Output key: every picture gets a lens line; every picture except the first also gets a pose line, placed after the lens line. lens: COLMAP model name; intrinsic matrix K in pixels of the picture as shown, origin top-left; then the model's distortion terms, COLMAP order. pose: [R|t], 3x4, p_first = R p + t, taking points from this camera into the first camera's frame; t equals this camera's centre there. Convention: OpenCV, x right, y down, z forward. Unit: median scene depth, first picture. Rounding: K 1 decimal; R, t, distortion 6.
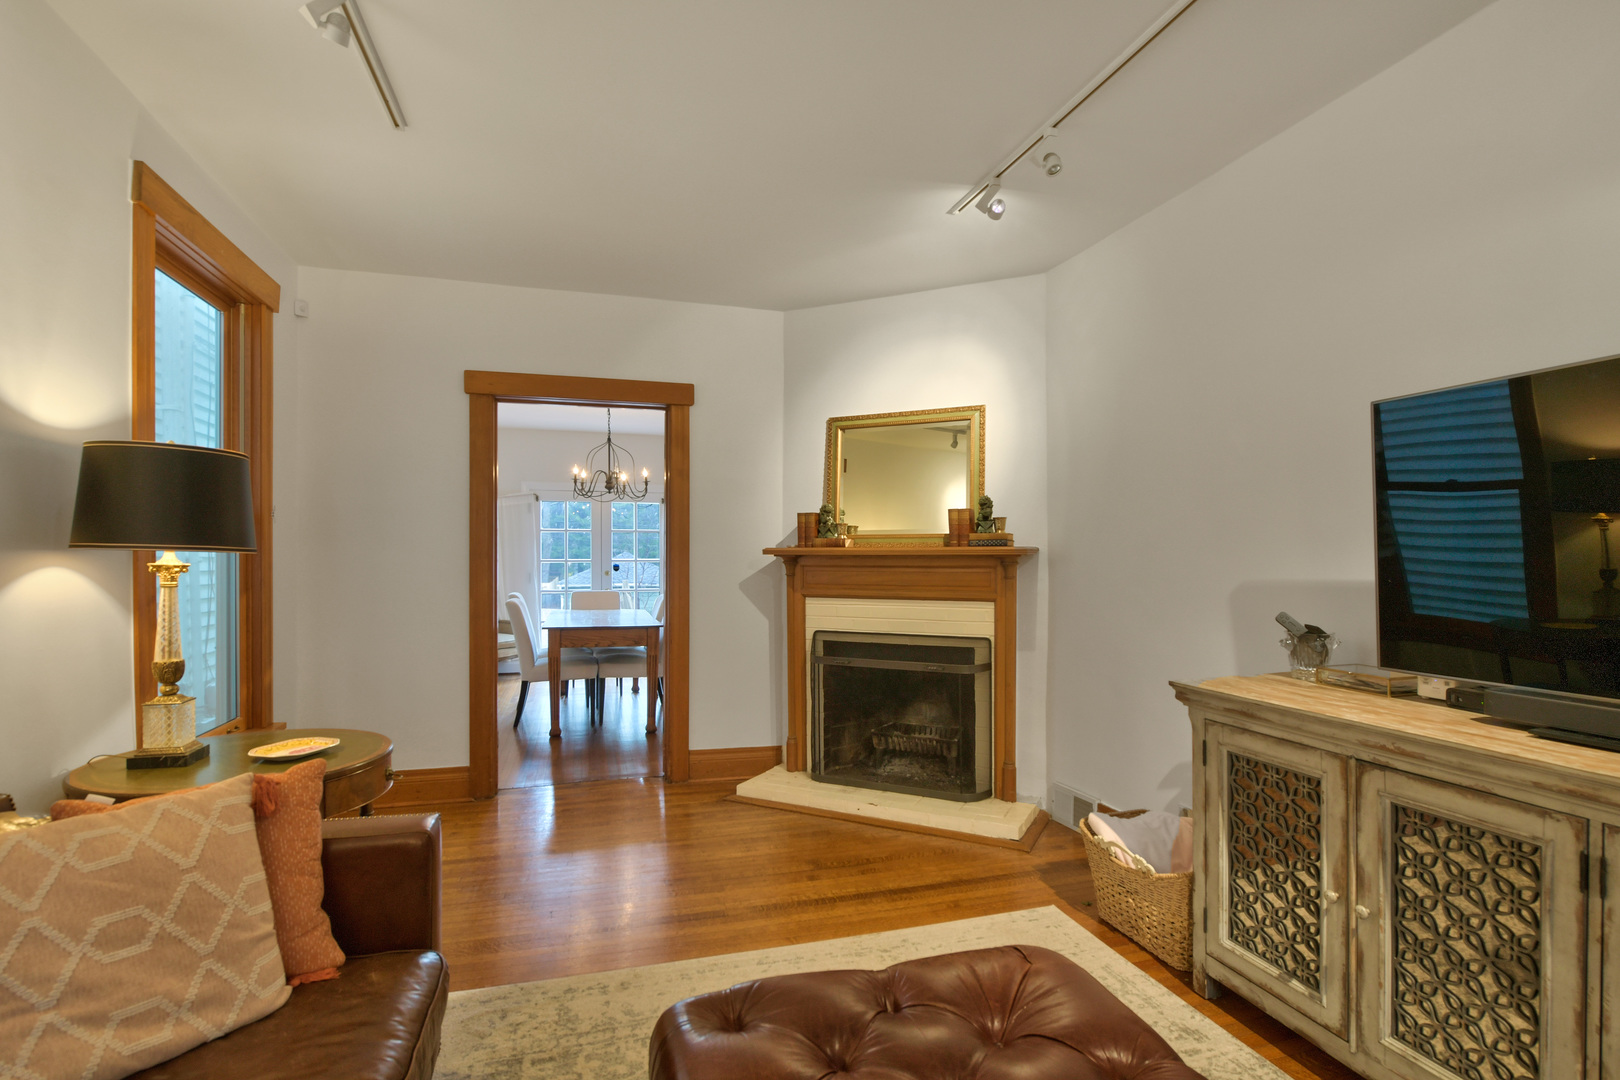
lens RADIAL K [[782.8, 0, 814.5], [0, 782.8, 569.0], [0, 0, 1]] dist [-0.006080, -0.001892]
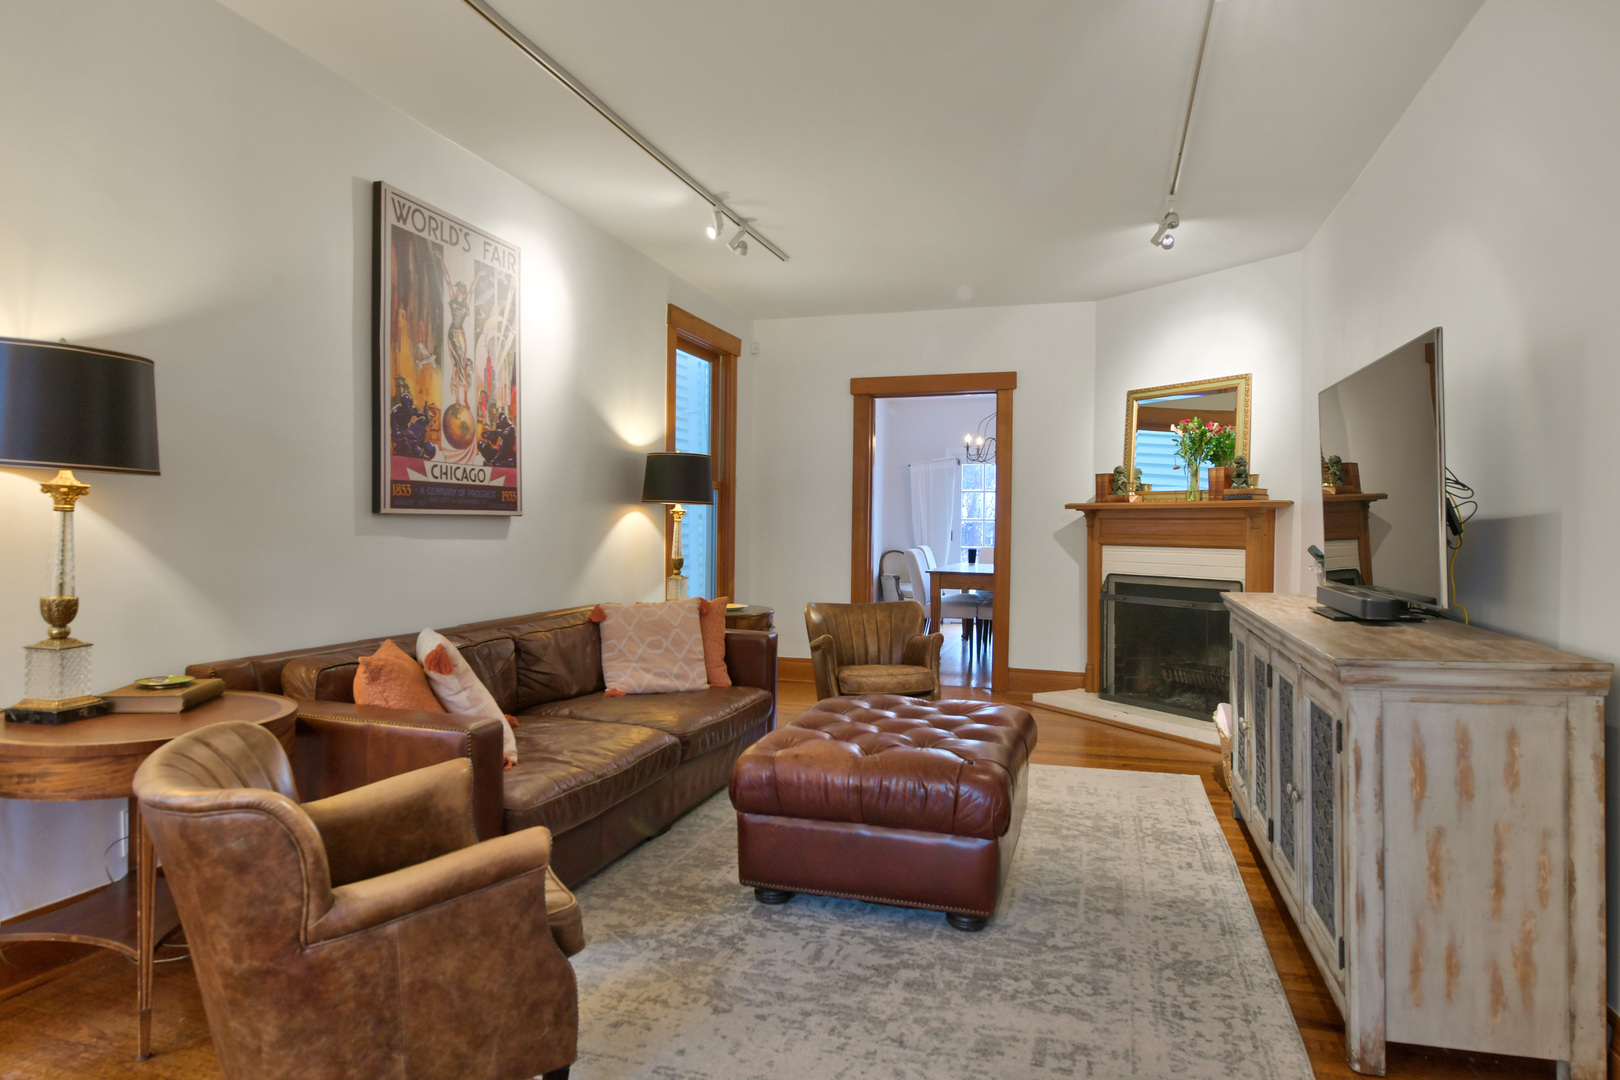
lens RADIAL K [[978.4, 0, 811.0], [0, 978.4, 530.5], [0, 0, 1]] dist [0.004142, 0.000245]
pose [[0.832113, 0.008152, -0.554546, 0.489057], [-0.013661, 0.999890, -0.005800, 0.031447], [0.554437, 0.012402, 0.832133, -0.520613]]
